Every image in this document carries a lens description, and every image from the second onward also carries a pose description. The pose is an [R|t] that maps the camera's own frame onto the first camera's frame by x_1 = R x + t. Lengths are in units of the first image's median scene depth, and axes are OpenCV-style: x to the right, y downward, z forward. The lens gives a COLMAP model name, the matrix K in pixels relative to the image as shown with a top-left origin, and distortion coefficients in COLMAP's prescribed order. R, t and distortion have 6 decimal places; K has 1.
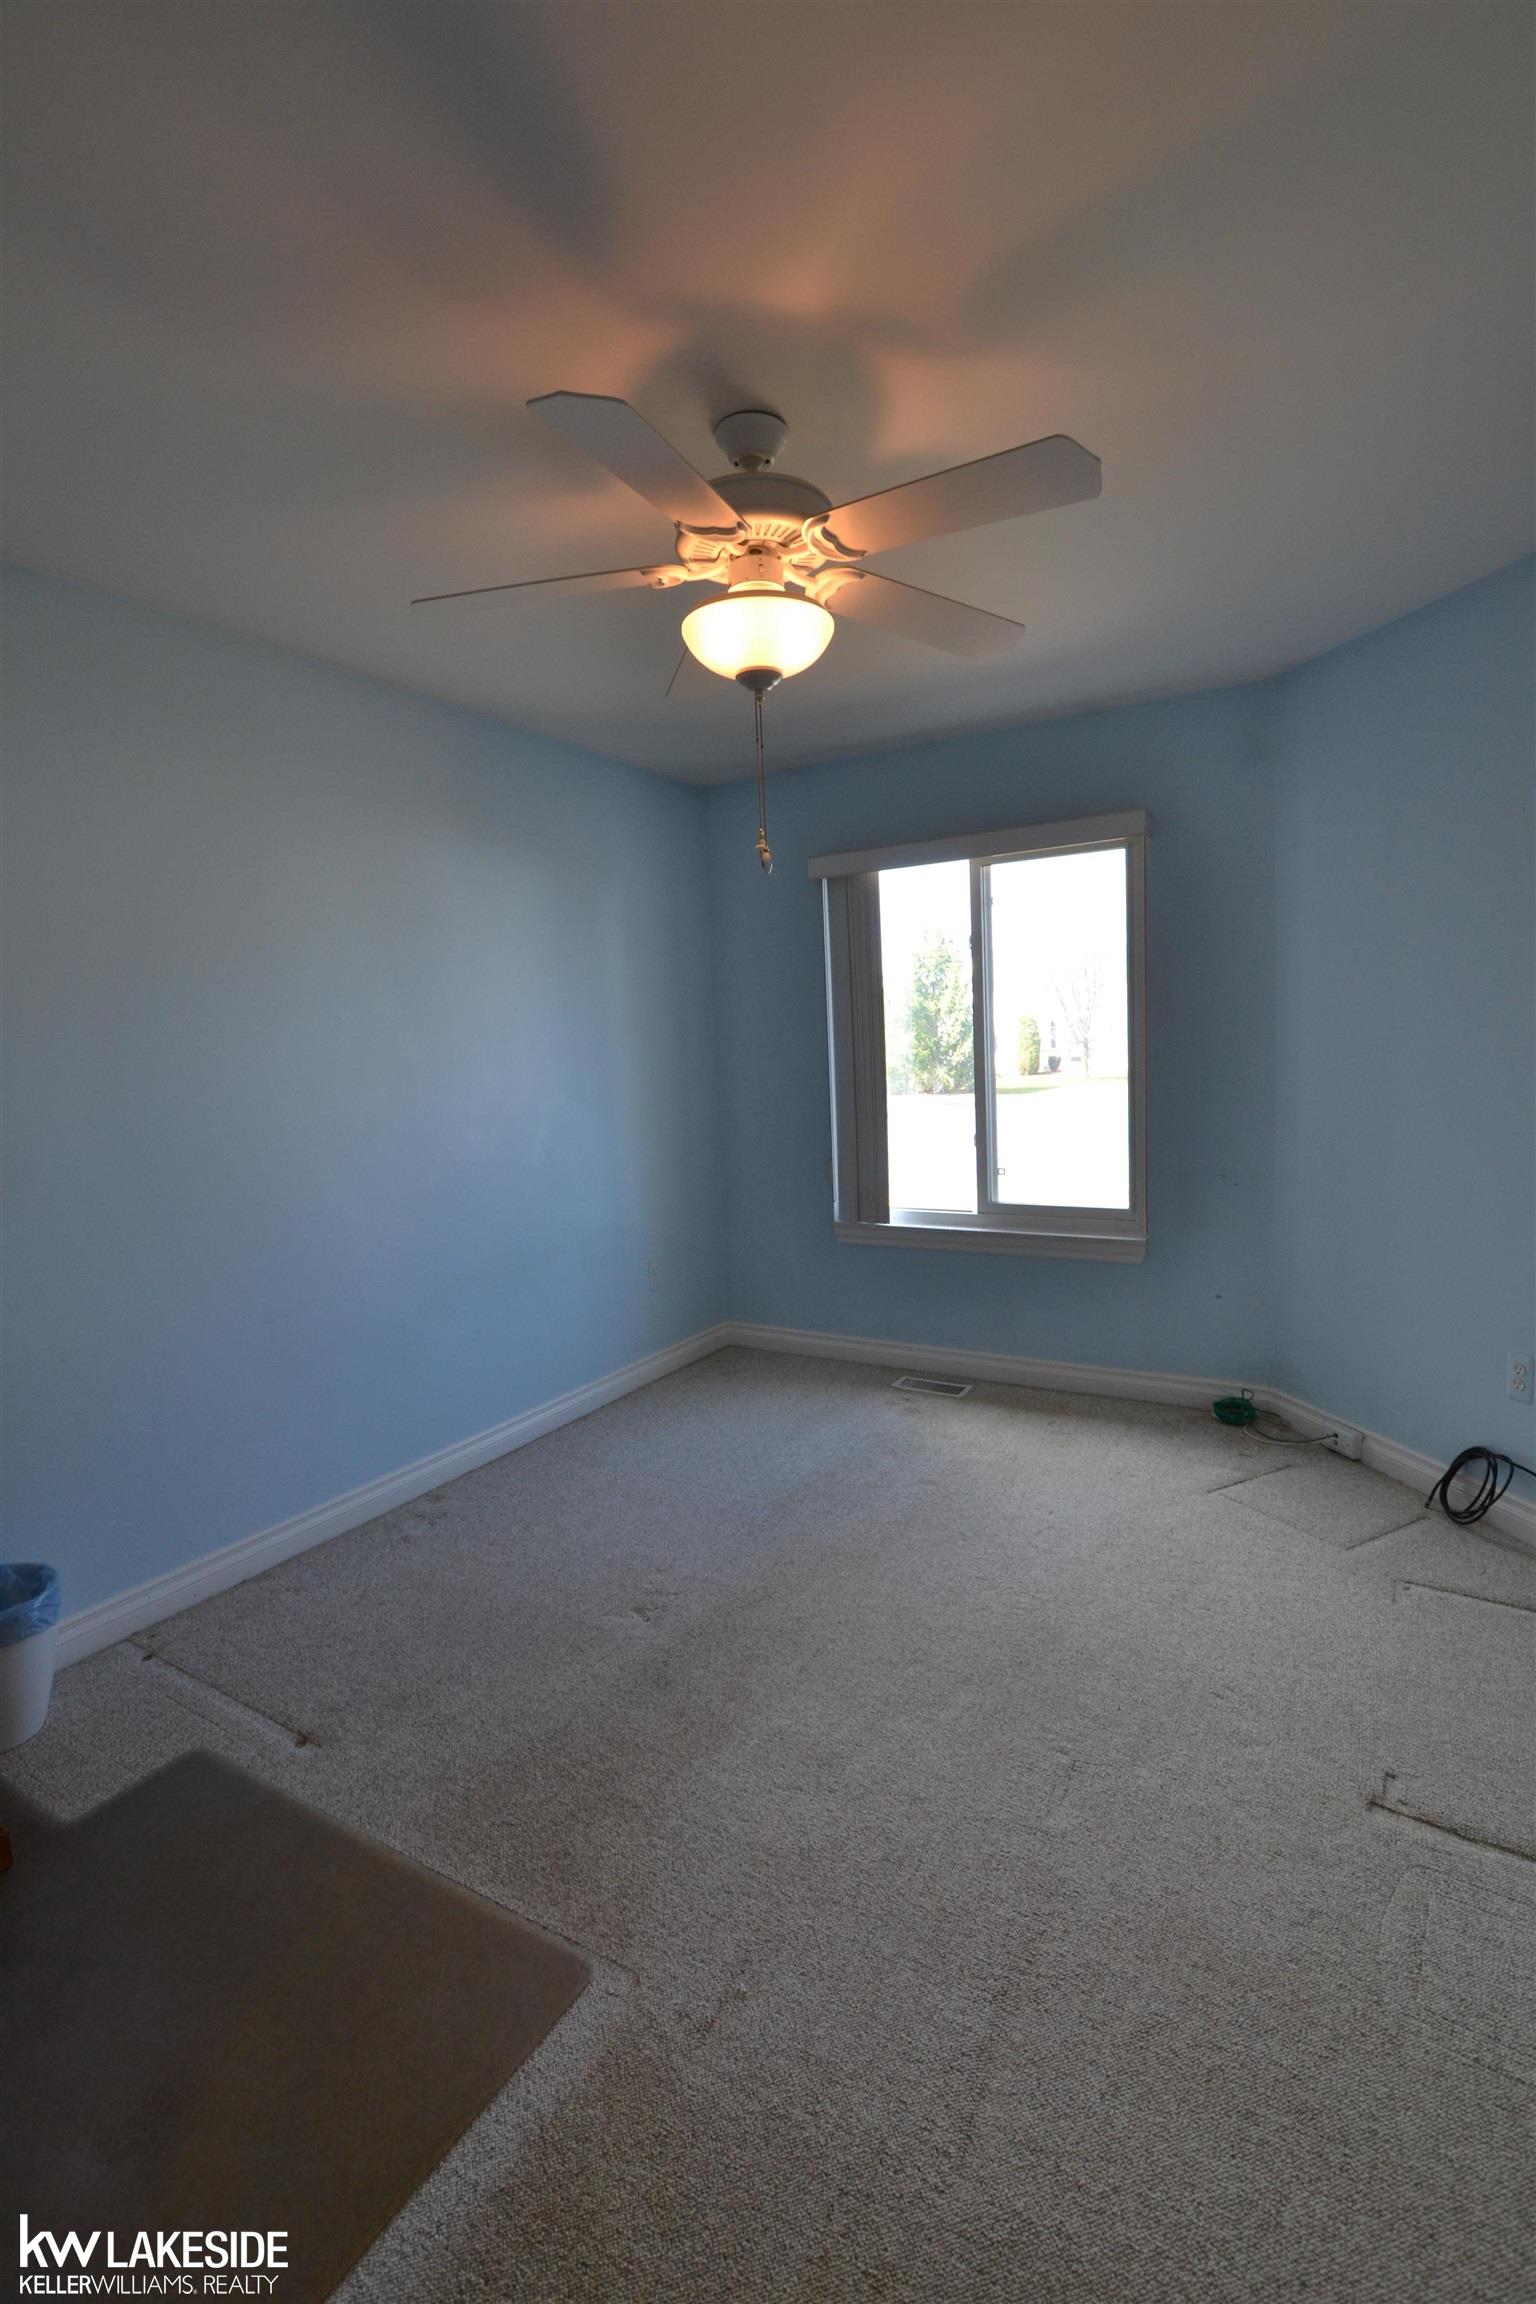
lens RADIAL K [[1025.1, 0, 768.0], [0, 1025.1, 1152.0], [0, 0, 1]] dist [-0.025185, -0.000662]
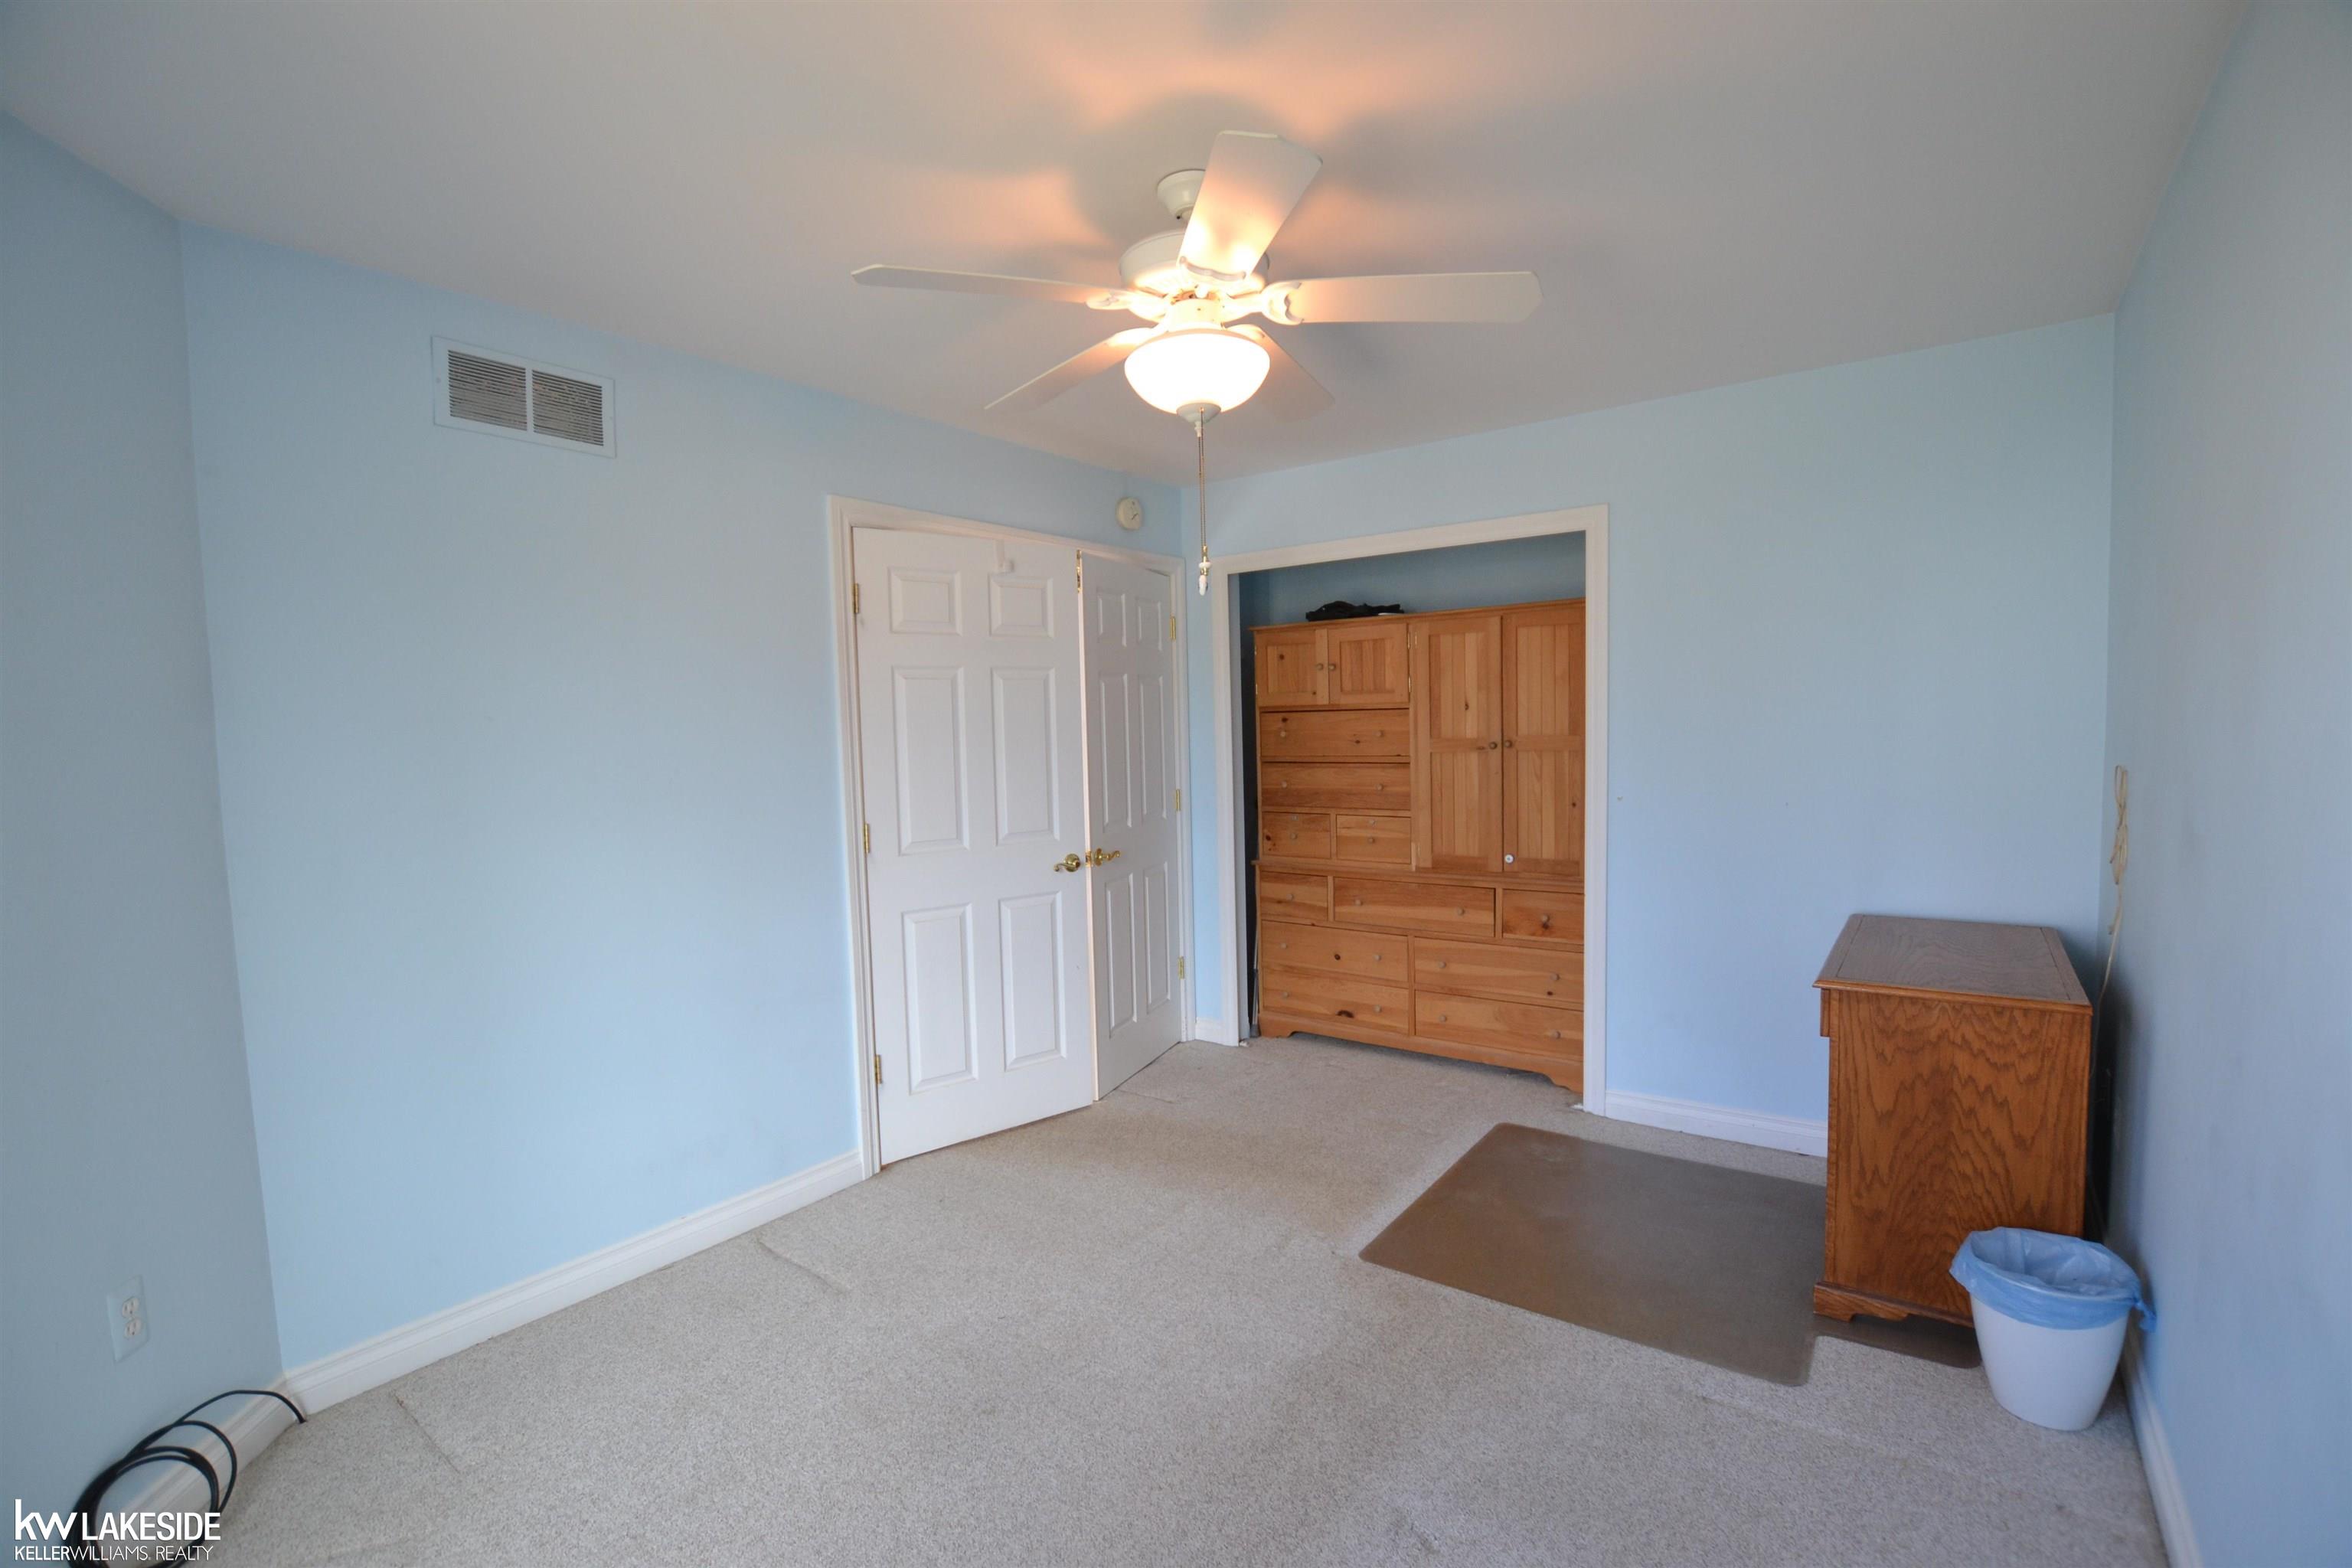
lens RADIAL K [[1046.4, 0, 1176.3], [0, 1046.4, 795.0], [0, 0, 1]] dist [-0.025185, -0.000662]
pose [[-0.992747, 0.052349, 0.108229, -0.071873], [0.072102, 0.979607, 0.187542, -0.271633], [-0.096204, 0.193985, -0.976276, 2.061052]]
